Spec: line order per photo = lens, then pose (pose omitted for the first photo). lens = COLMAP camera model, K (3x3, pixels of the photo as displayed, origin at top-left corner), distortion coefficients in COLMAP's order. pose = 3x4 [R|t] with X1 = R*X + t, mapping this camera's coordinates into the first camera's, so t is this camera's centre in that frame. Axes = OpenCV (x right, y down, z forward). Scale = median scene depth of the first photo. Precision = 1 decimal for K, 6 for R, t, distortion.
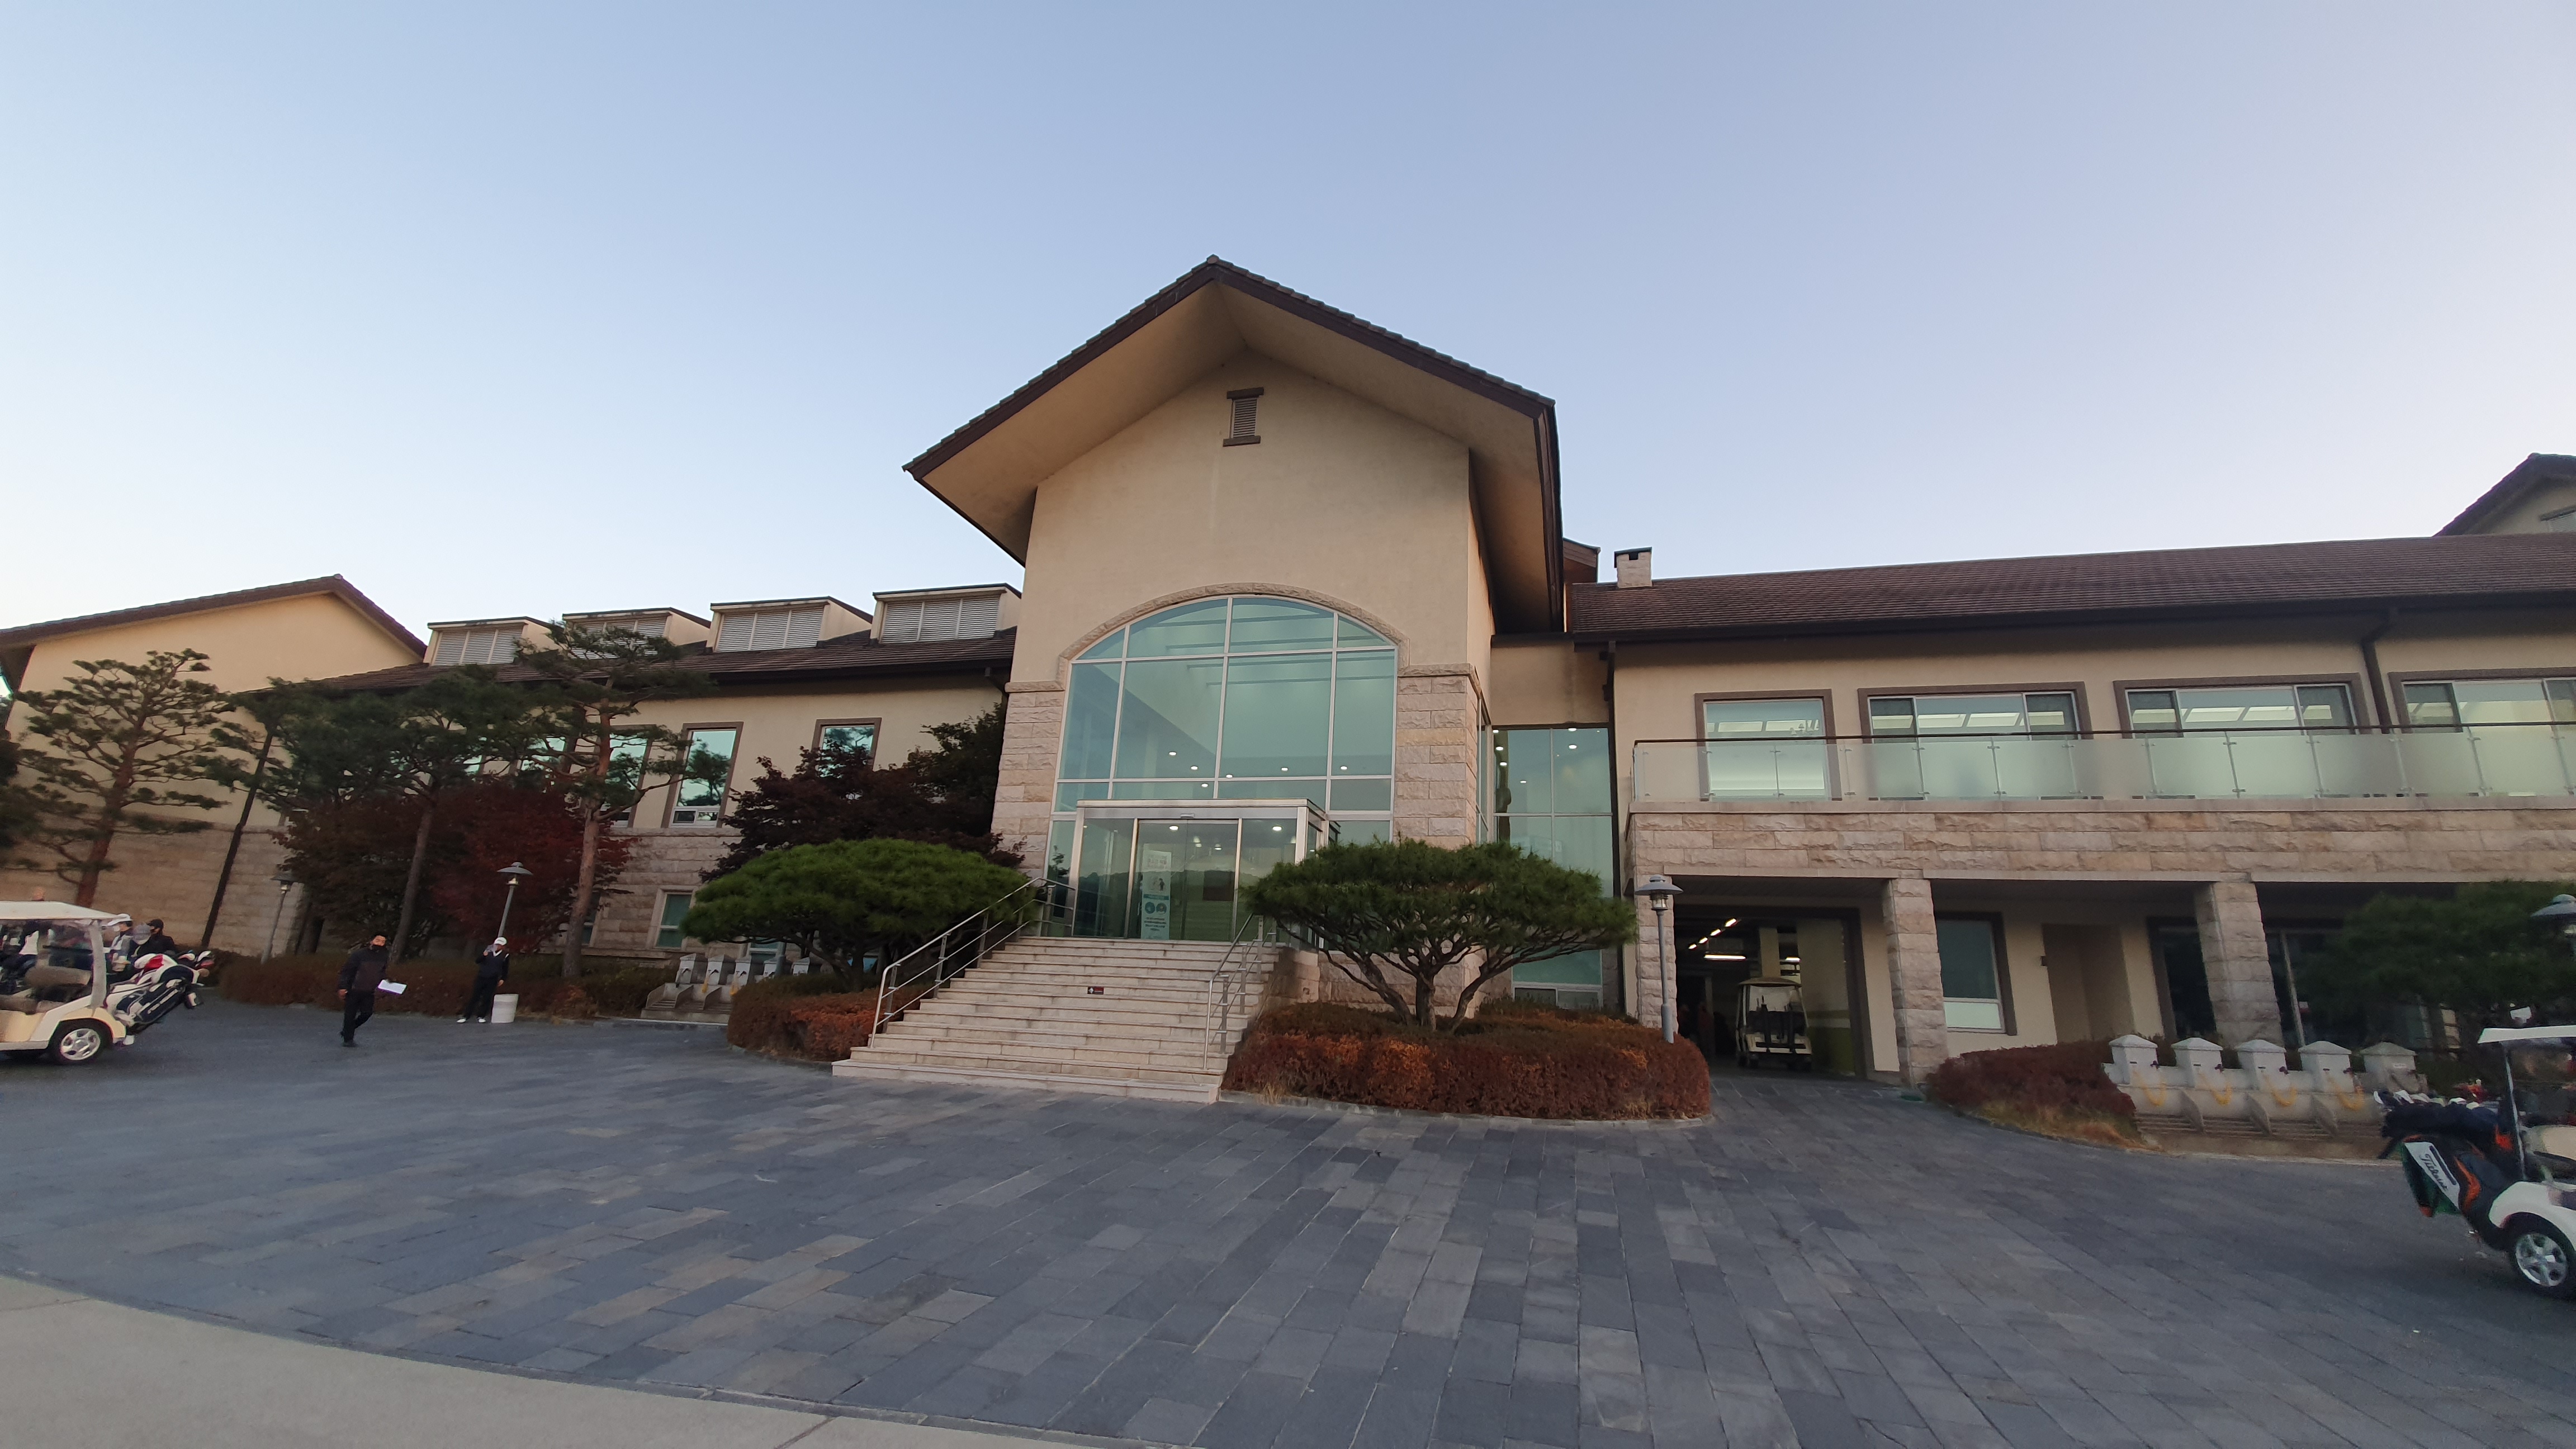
lens RADIAL K [[1000.2, 0, 1290.3], [0, 1000.2, 736.0], [0, 0, 1]] dist [-0.000328, -0.000154]
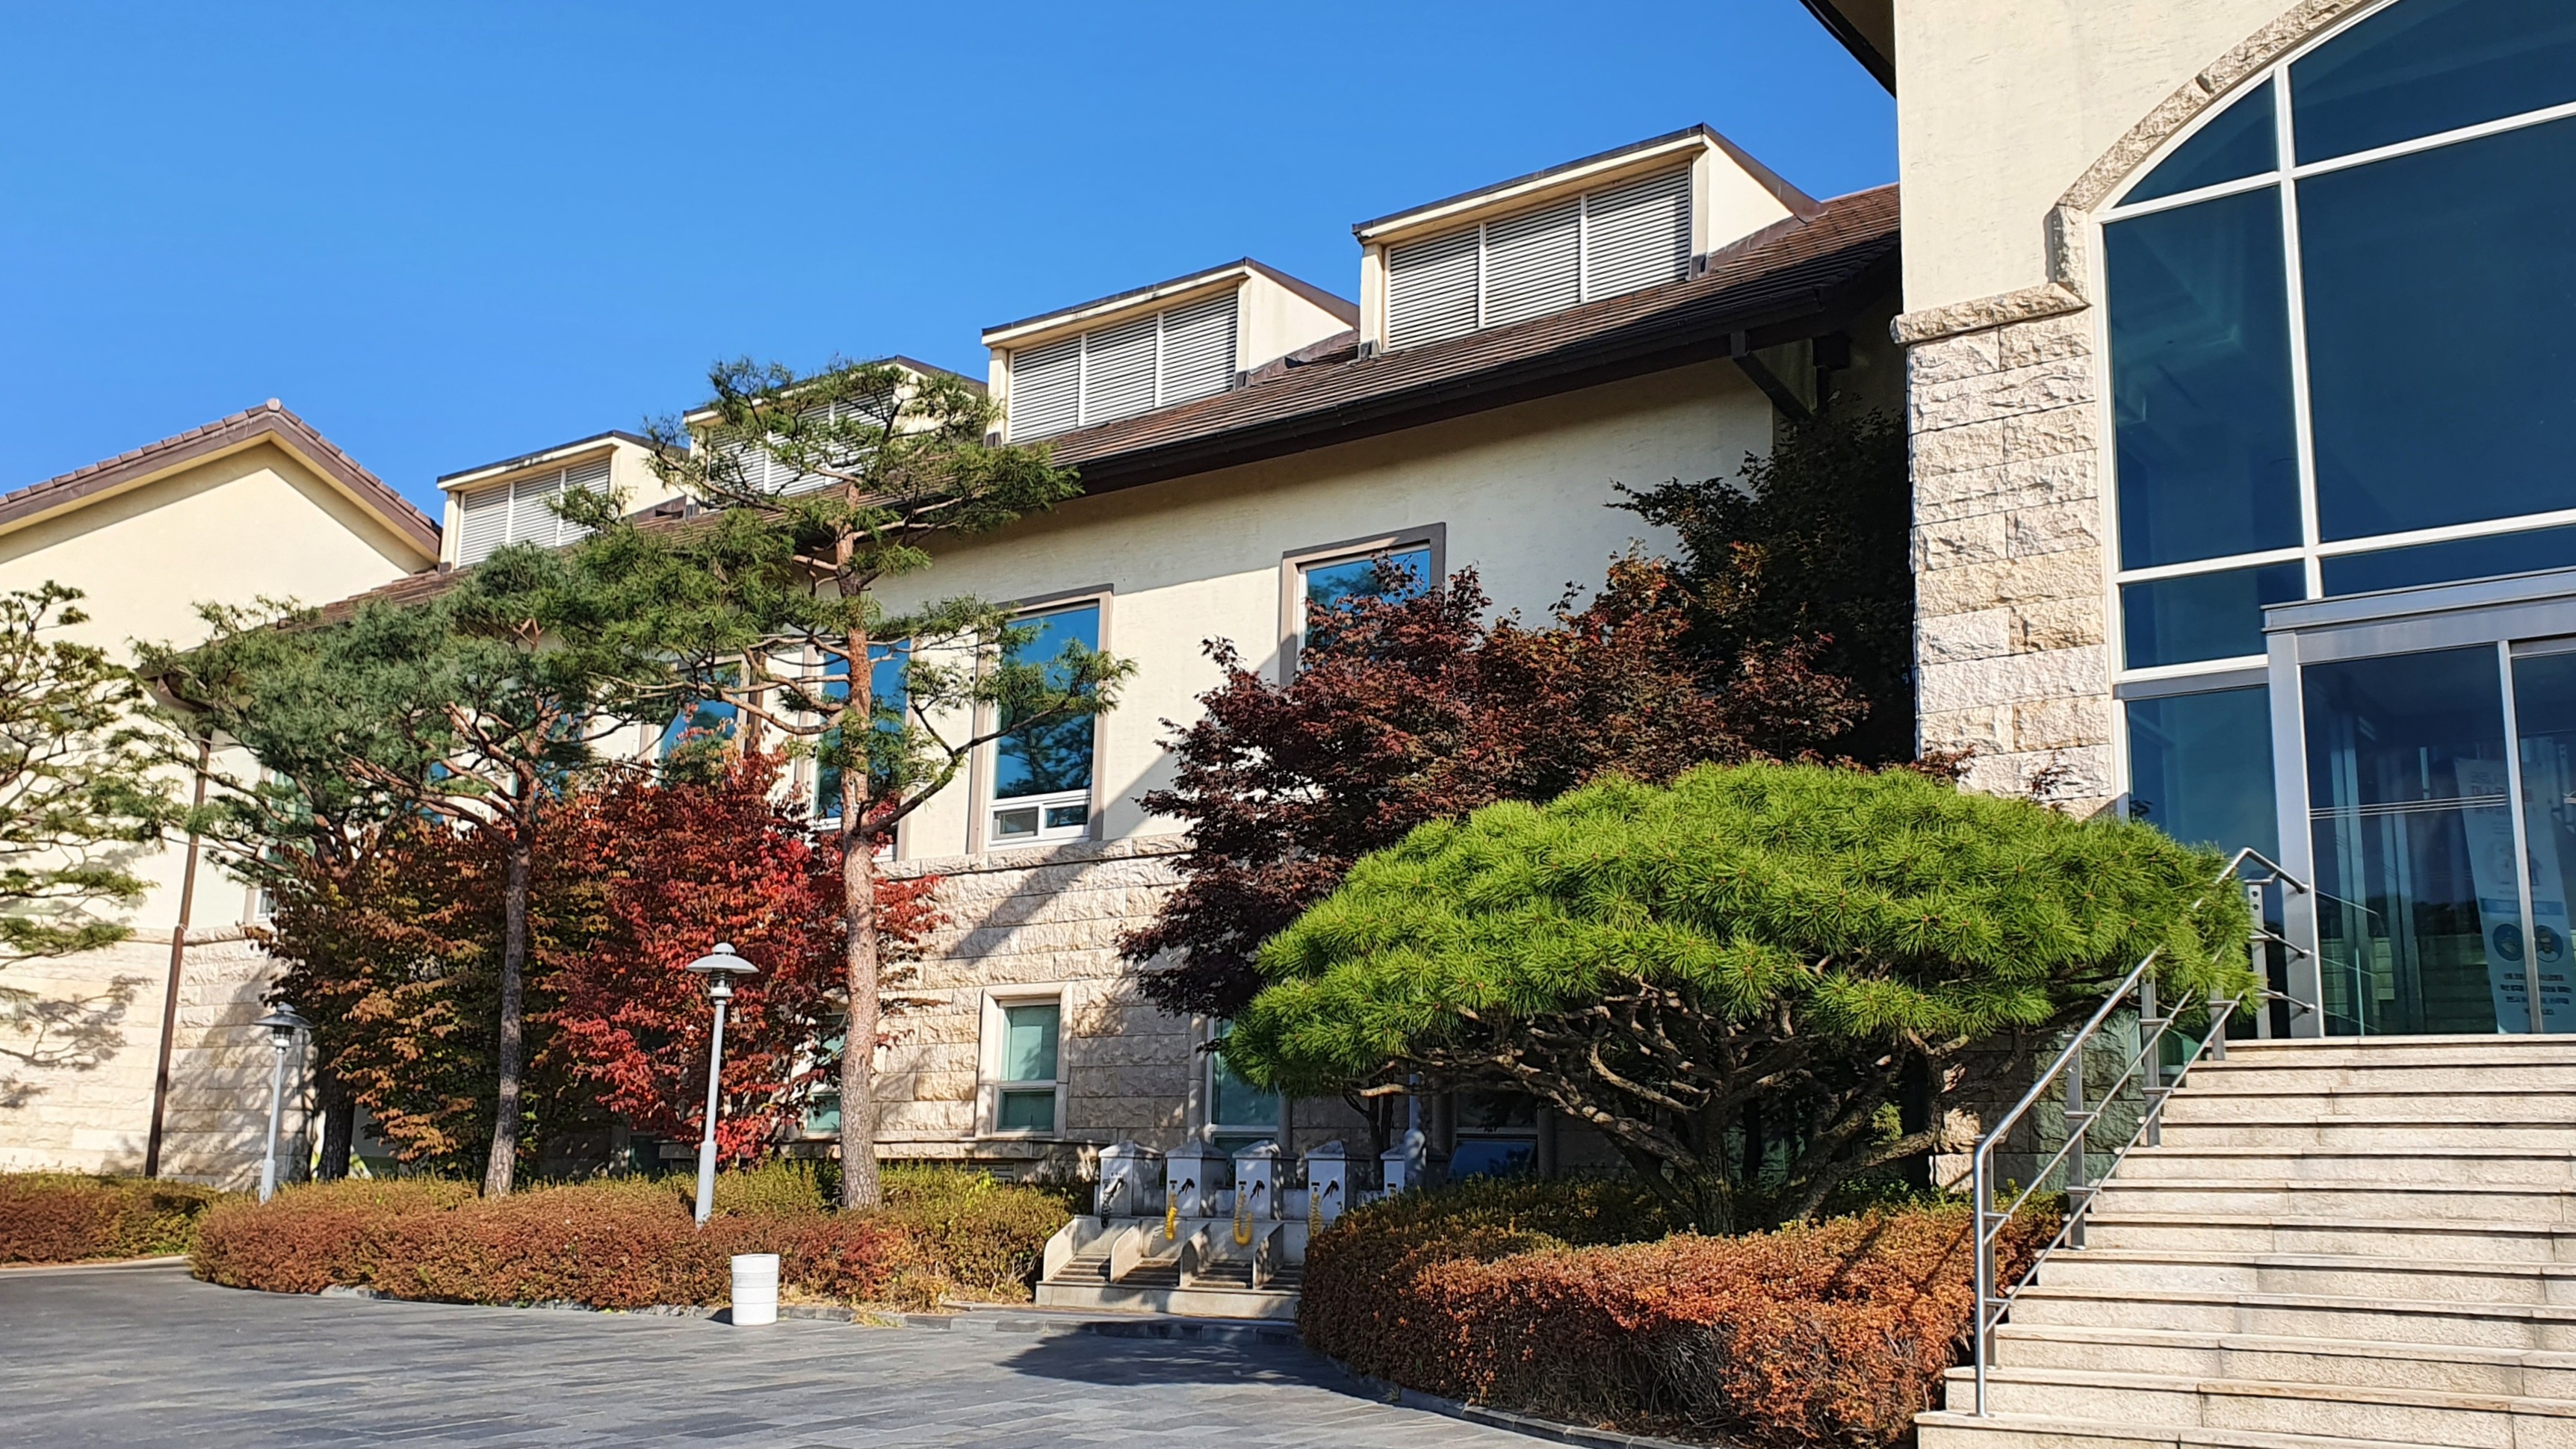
lens RADIAL K [[2297.2, 0, 1288.0], [0, 2297.2, 724.5], [0, 0, 1]] dist [-0.003084, 0.229823]
pose [[0.933982, -0.100696, -0.342837, -0.194730], [0.115260, 0.993085, 0.022318, 0.037593], [0.338219, -0.060360, 0.939130, 0.162370]]
